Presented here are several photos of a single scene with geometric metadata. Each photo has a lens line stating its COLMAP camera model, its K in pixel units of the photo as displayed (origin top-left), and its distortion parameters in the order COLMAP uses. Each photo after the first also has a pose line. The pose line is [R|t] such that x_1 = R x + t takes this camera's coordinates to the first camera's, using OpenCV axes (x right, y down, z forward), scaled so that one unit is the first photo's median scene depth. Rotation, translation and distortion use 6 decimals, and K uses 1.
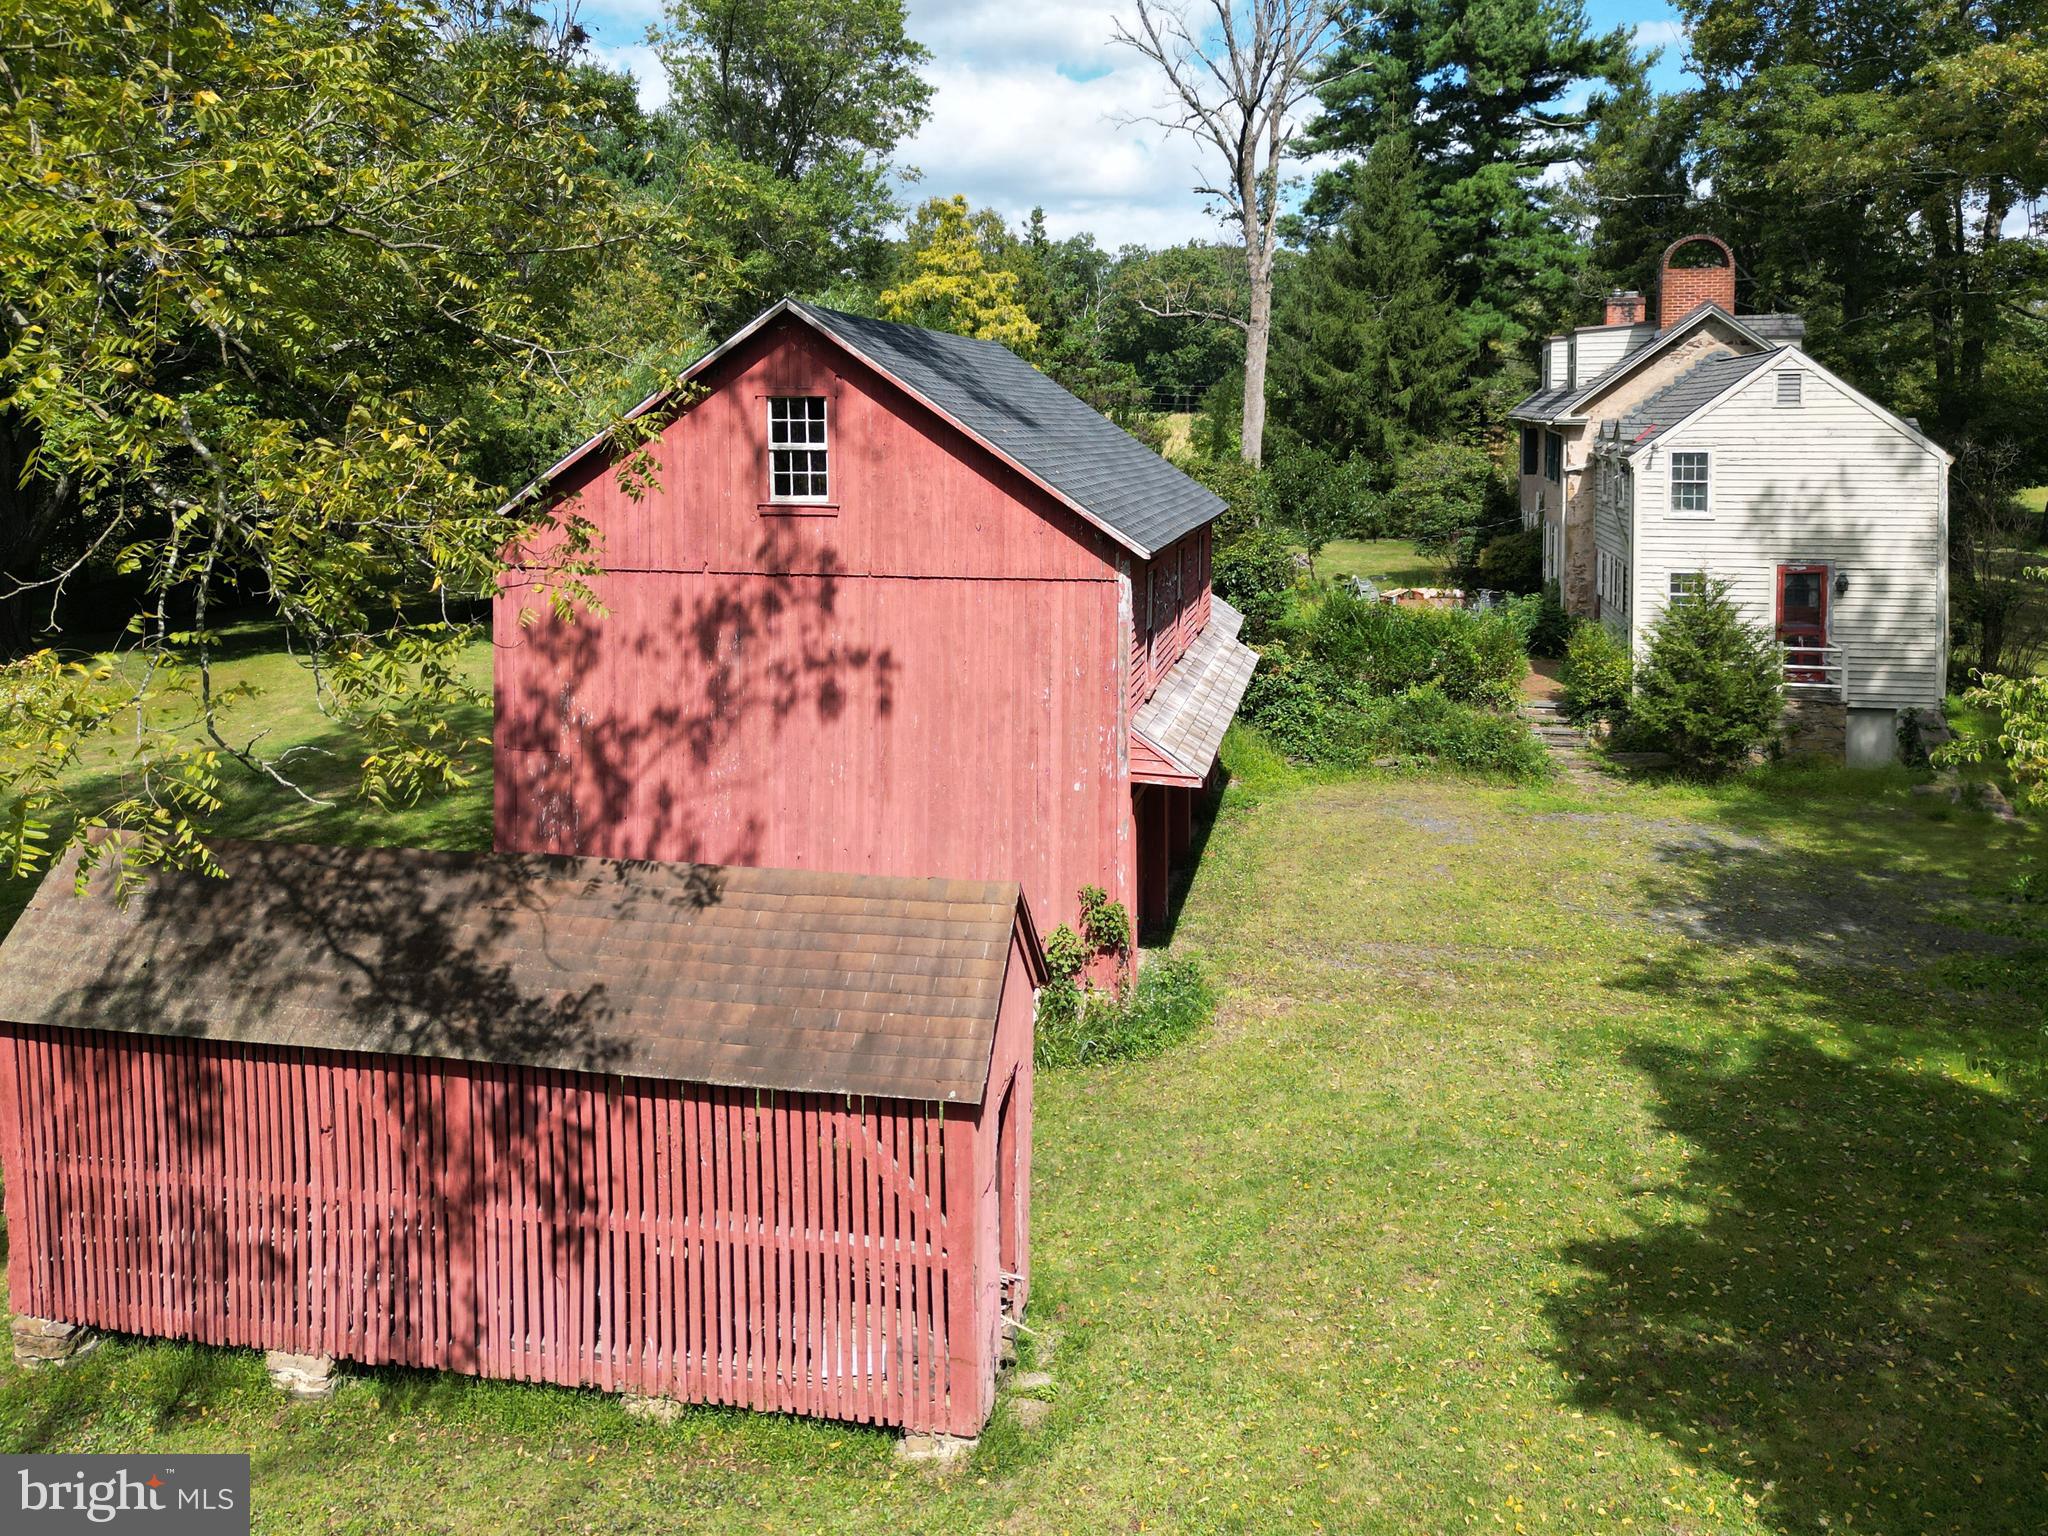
lens RADIAL K [[1466.6, 0, 1025.0], [0, 1466.6, 531.4], [0, 0, 1]] dist [0.060506, -0.050873]
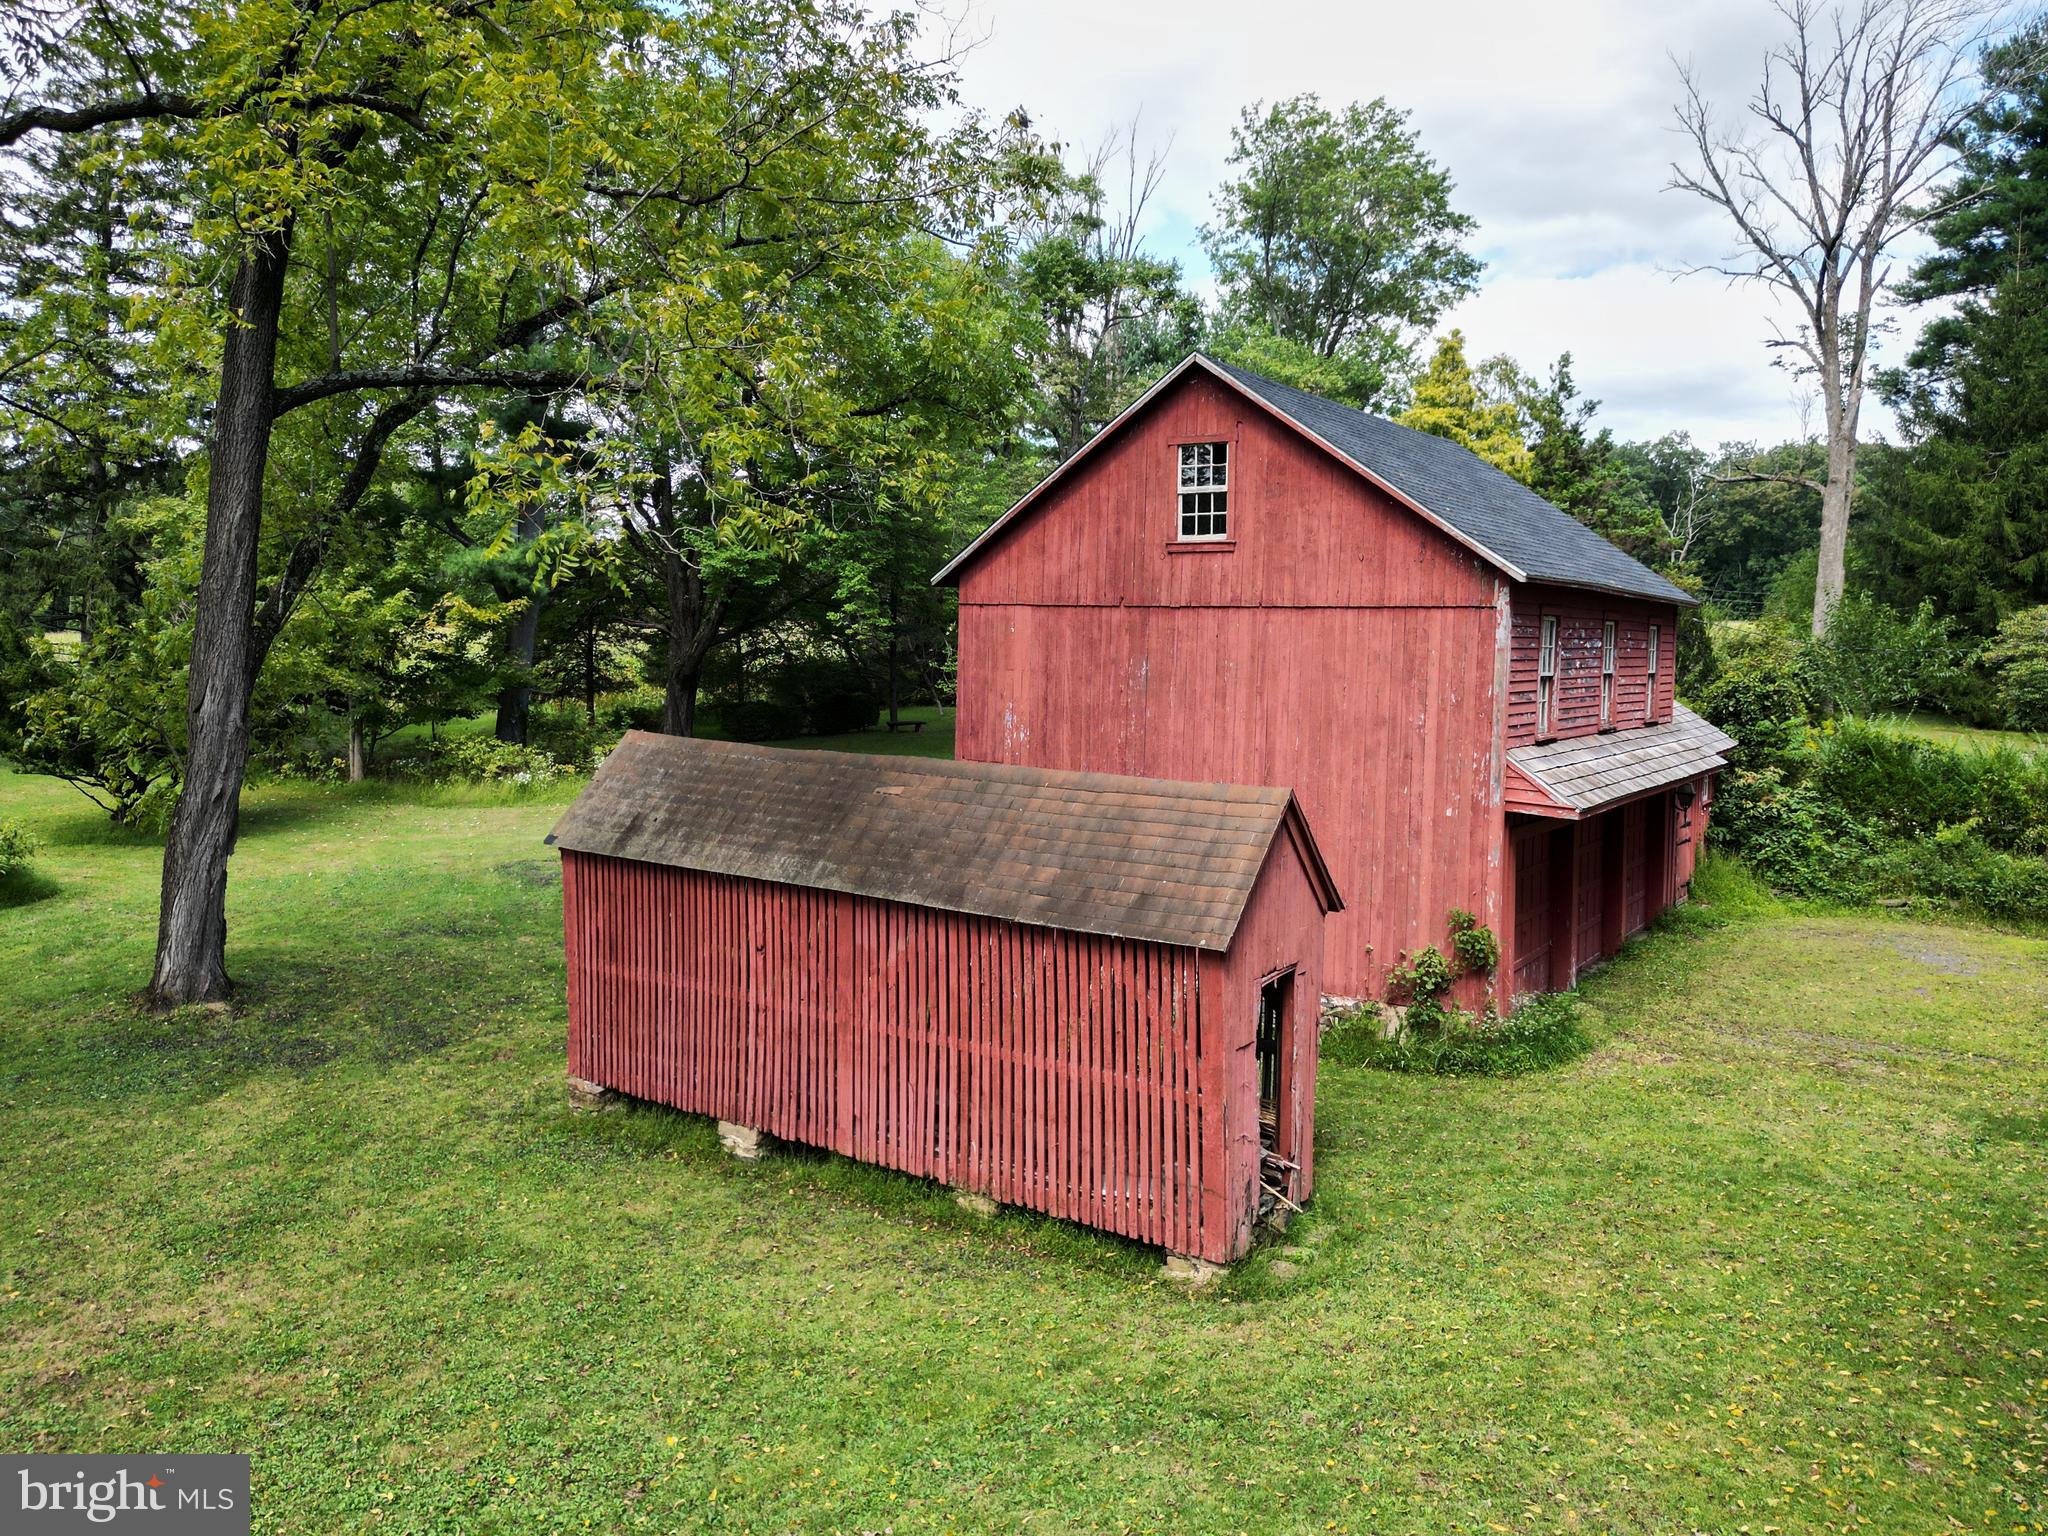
lens RADIAL K [[1439.9, 0, 1024.0], [0, 1439.9, 768.0], [0, 0, 1]] dist [0.040390, -0.054903]
pose [[0.917416, 0.047131, -0.395129, 0.145455], [-0.050745, 0.998711, 0.001304, 0.141505], [0.394681, 0.018854, 0.918625, -0.045814]]
